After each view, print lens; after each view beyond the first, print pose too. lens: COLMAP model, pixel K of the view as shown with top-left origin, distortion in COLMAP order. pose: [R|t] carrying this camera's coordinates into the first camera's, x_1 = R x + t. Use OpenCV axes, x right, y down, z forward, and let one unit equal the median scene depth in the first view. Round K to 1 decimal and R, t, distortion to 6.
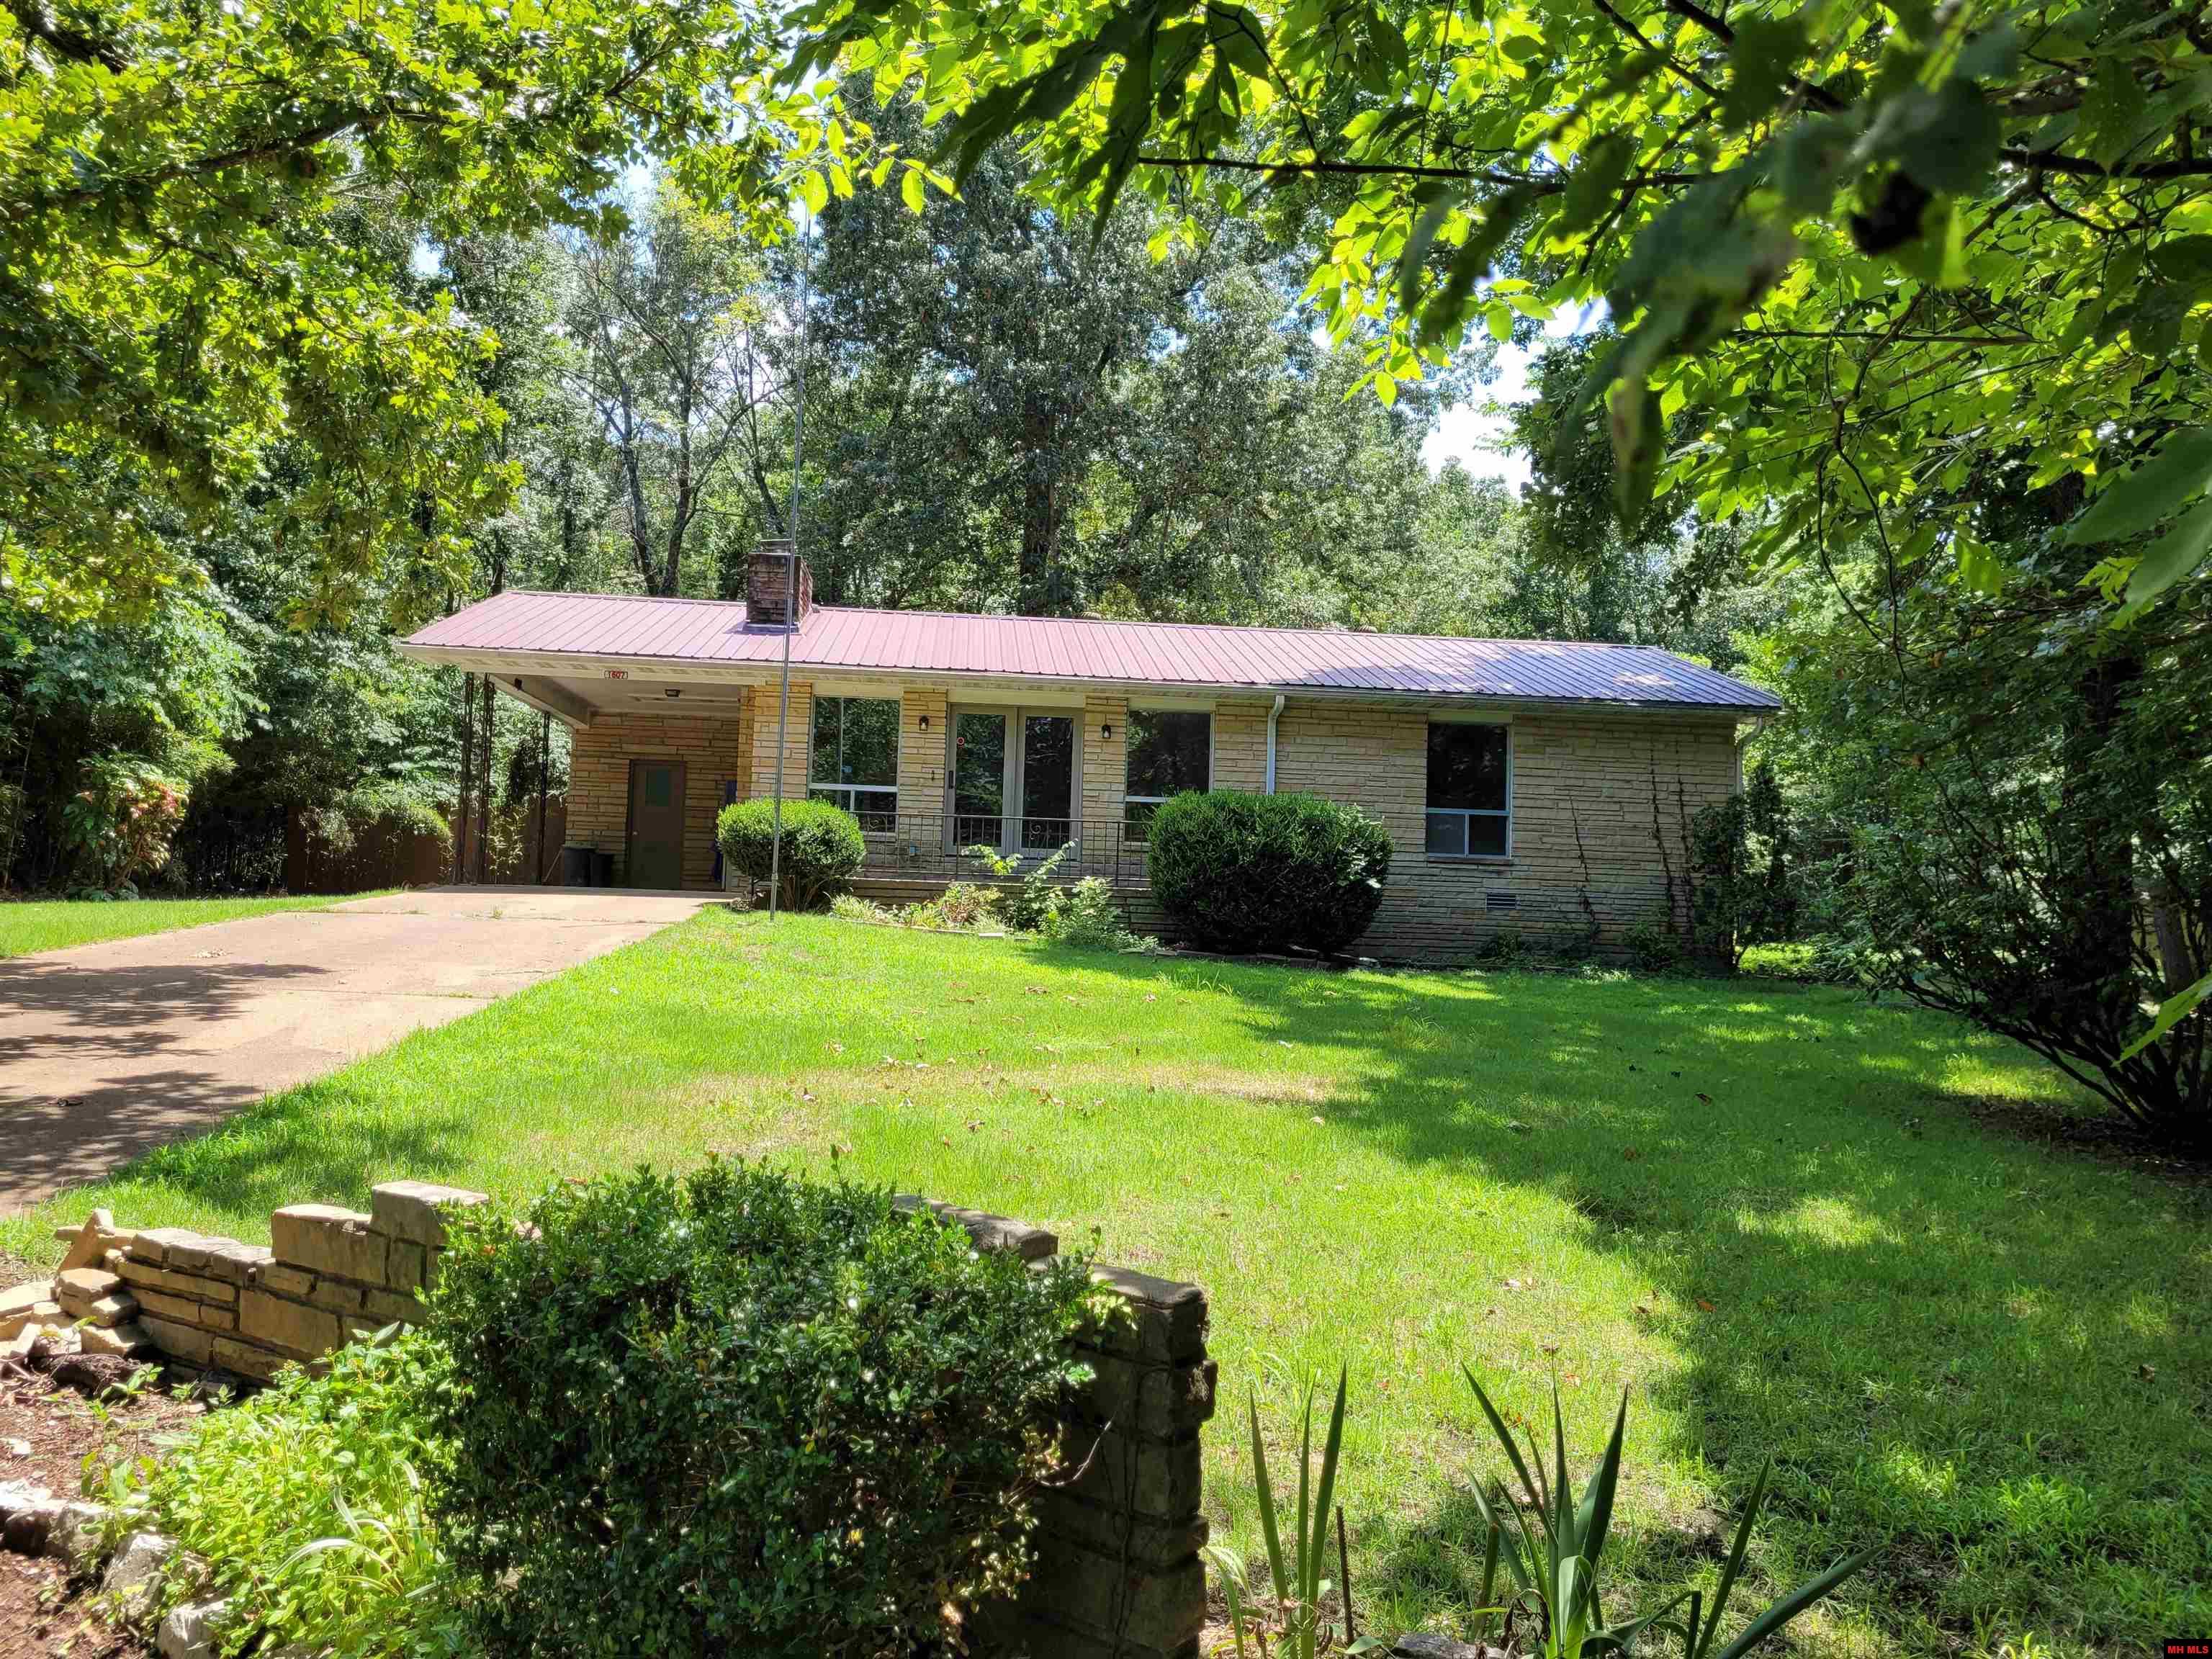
lens RADIAL K [[1832.4, 0, 1106.0], [0, 1832.4, 829.5], [0, 0, 1]] dist [-0.004135, -0.001379]
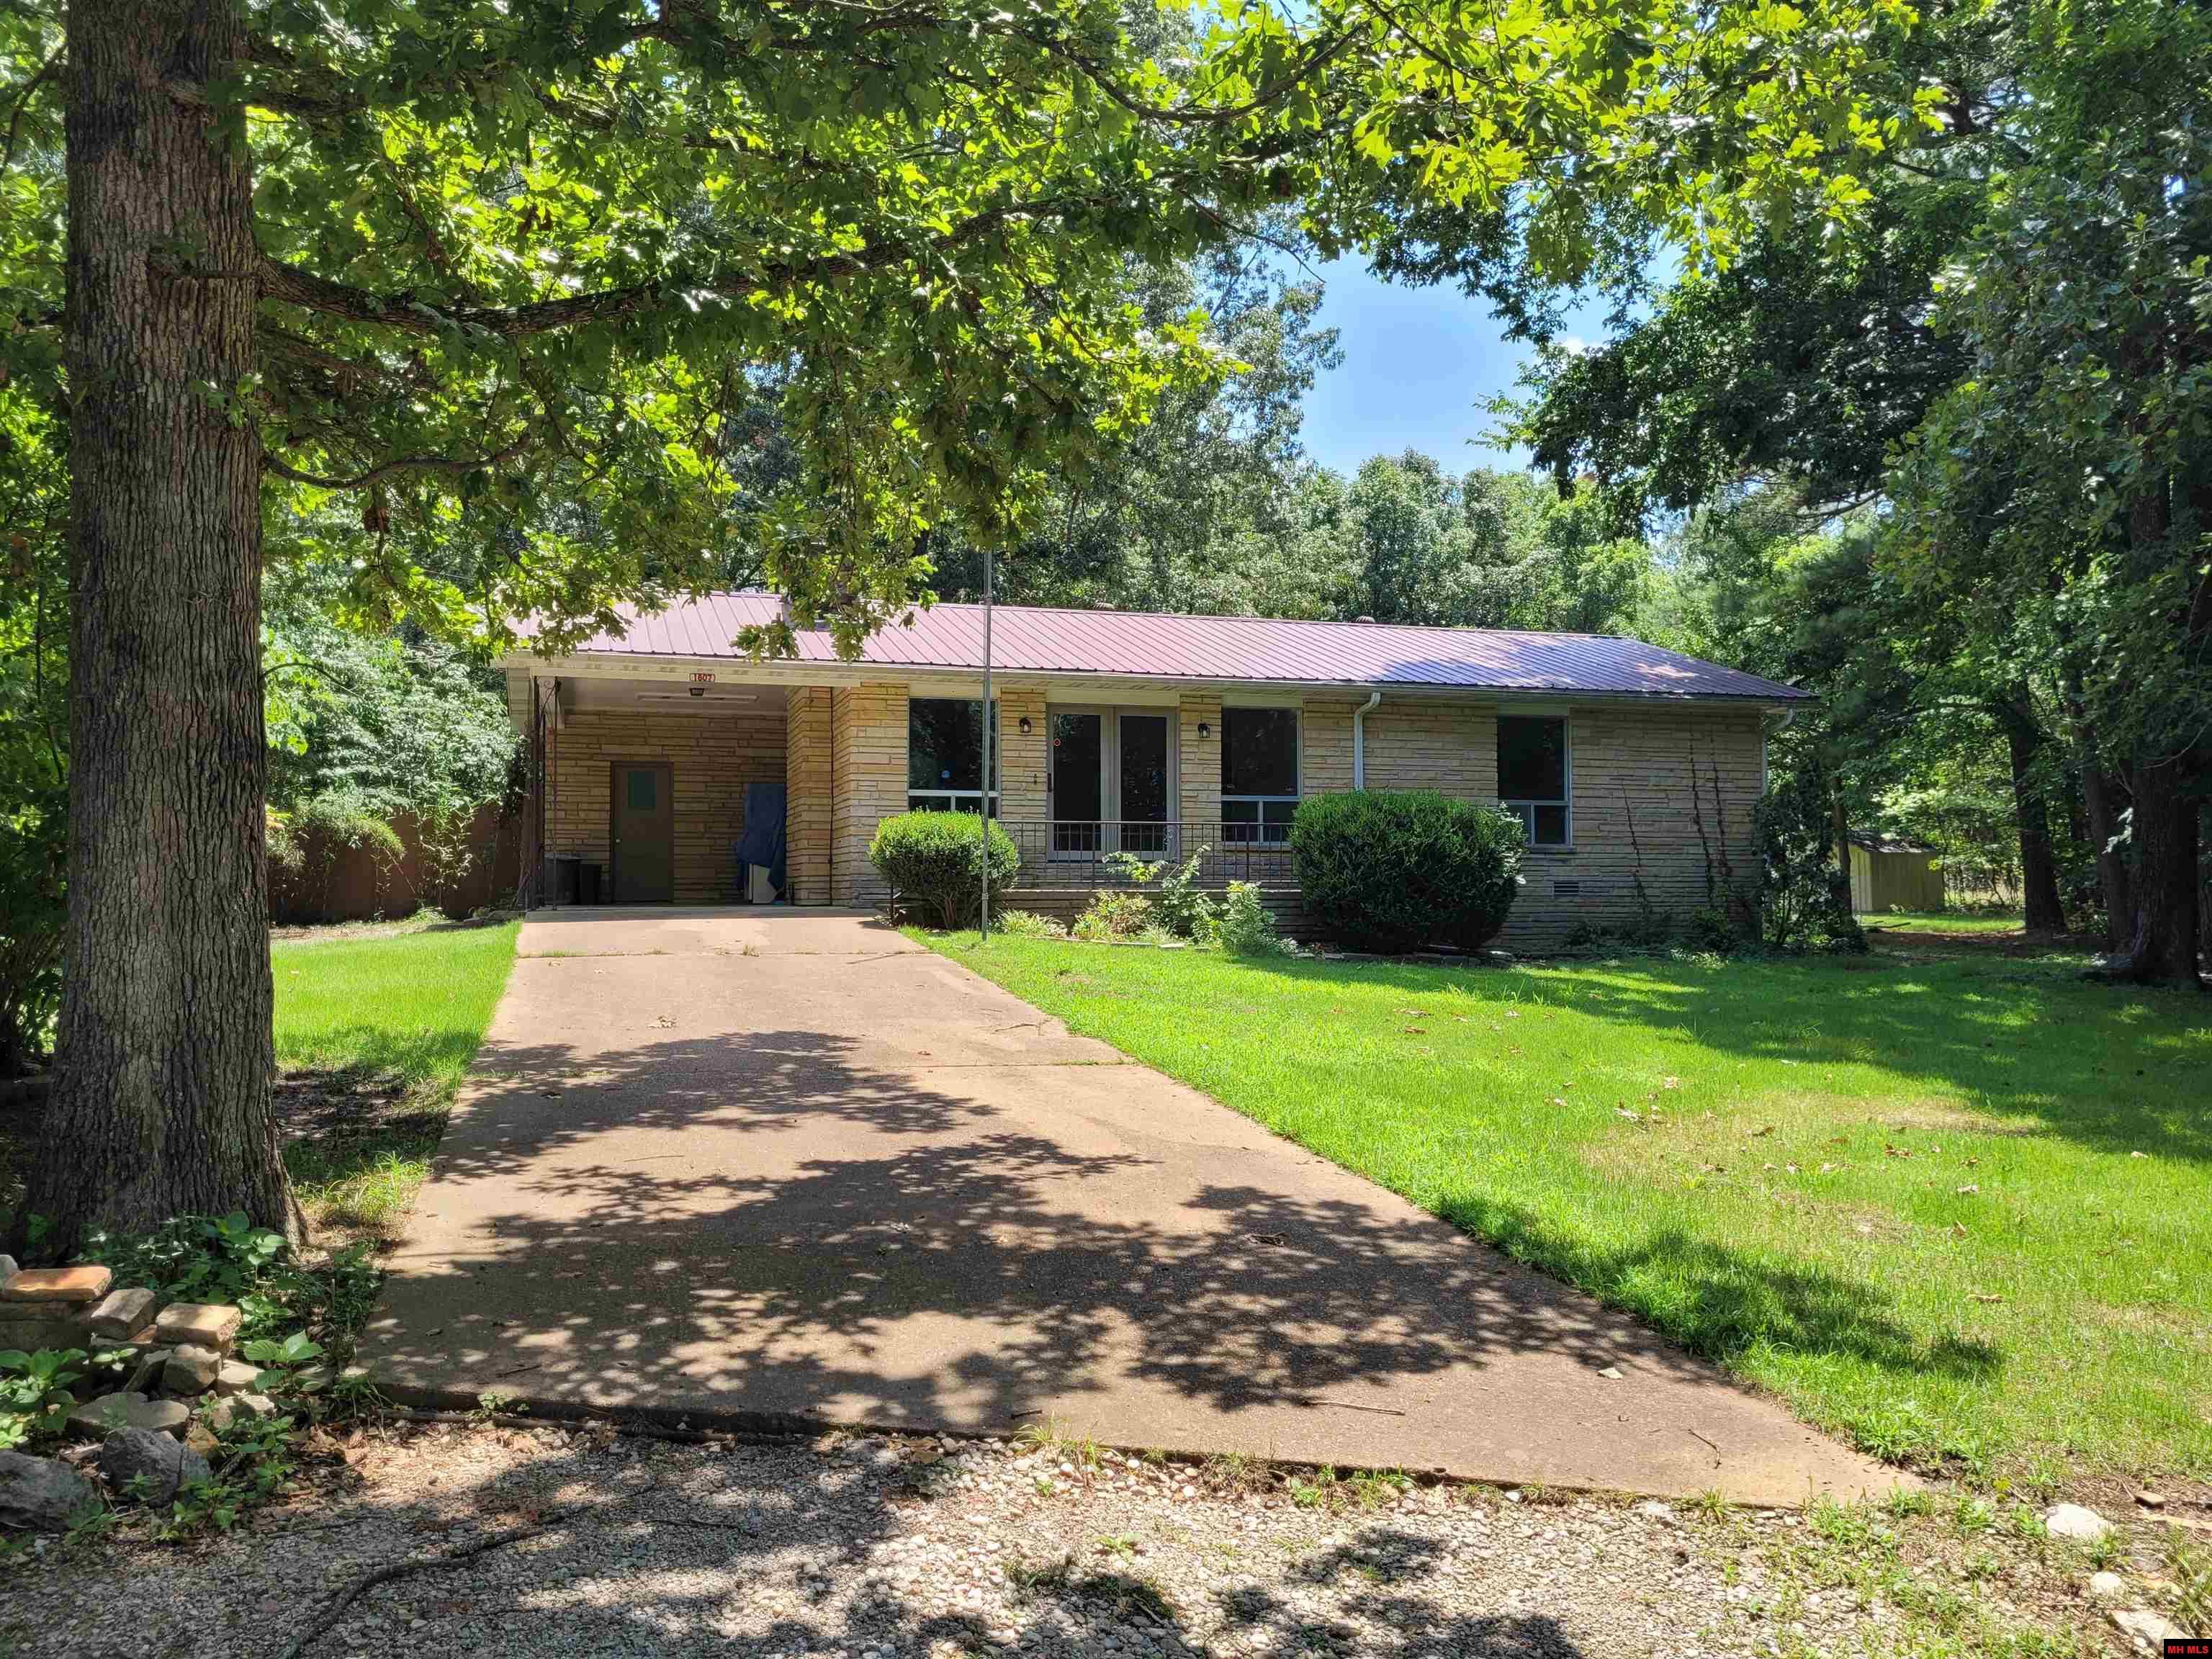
lens RADIAL K [[1832.4, 0, 1106.0], [0, 1832.4, 829.5], [0, 0, 1]] dist [-0.004135, -0.001379]
pose [[0.977025, -0.026530, 0.211468, -0.259557], [0.022261, 0.999498, 0.022540, -0.023435], [-0.211960, -0.017314, 0.977125, 0.045408]]
